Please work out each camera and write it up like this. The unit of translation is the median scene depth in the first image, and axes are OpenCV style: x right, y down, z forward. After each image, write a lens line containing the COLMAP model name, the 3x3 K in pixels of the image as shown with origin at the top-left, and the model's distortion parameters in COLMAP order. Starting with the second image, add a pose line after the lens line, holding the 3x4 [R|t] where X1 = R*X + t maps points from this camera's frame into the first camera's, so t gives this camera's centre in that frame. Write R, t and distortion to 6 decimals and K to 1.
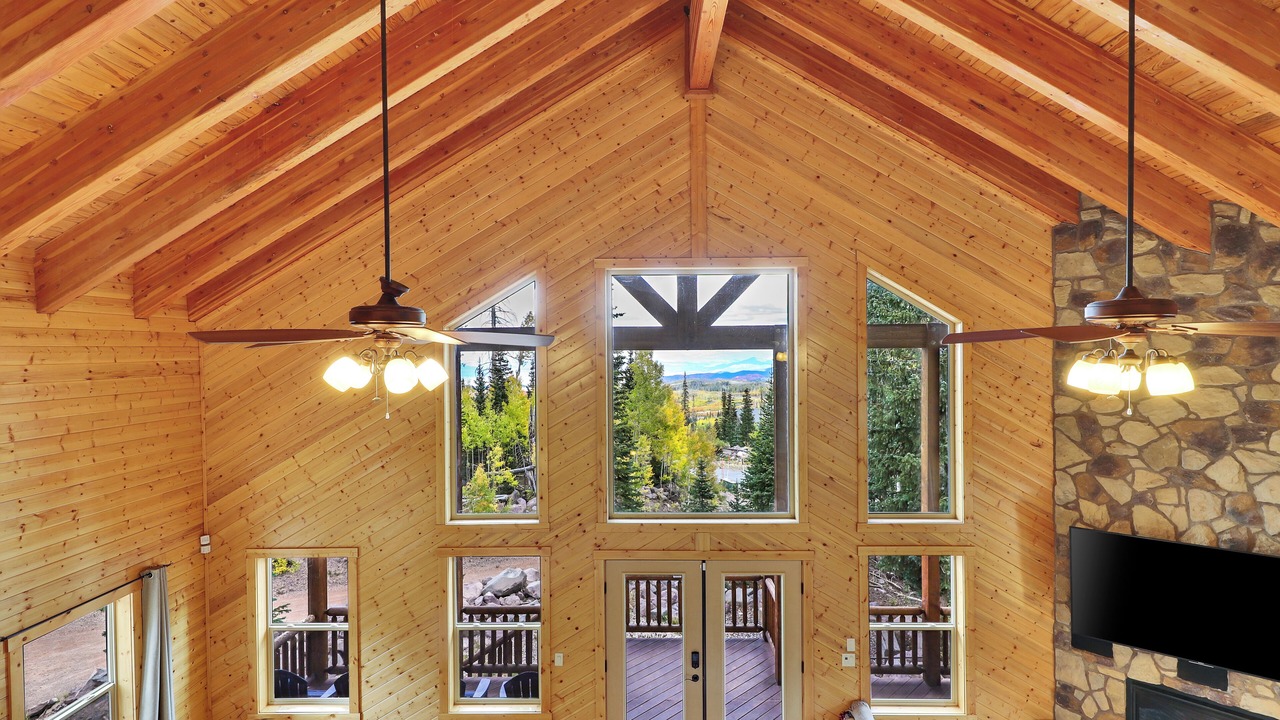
lens RADIAL K [[623.3, 0, 638.4], [0, 623.3, 358.0], [0, 0, 1]] dist [0.012842, -0.005252]
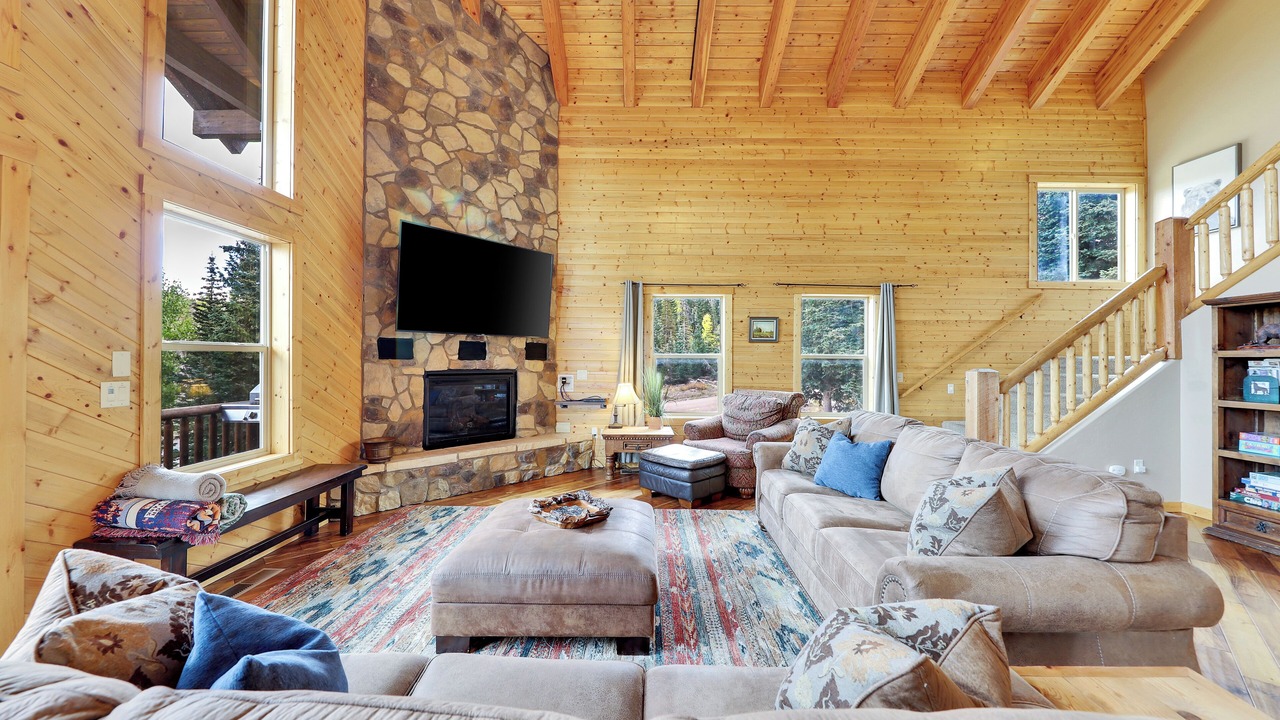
lens RADIAL K [[457.0, 0, 640.8], [0, 457.0, 357.8], [0, 0, 1]] dist [-0.001371, -0.001433]
pose [[-0.021417, 0.012366, 0.999694, -0.037334], [0.007019, 0.999901, -0.012218, 0.464864], [-0.999746, 0.006755, -0.021502, 0.593676]]
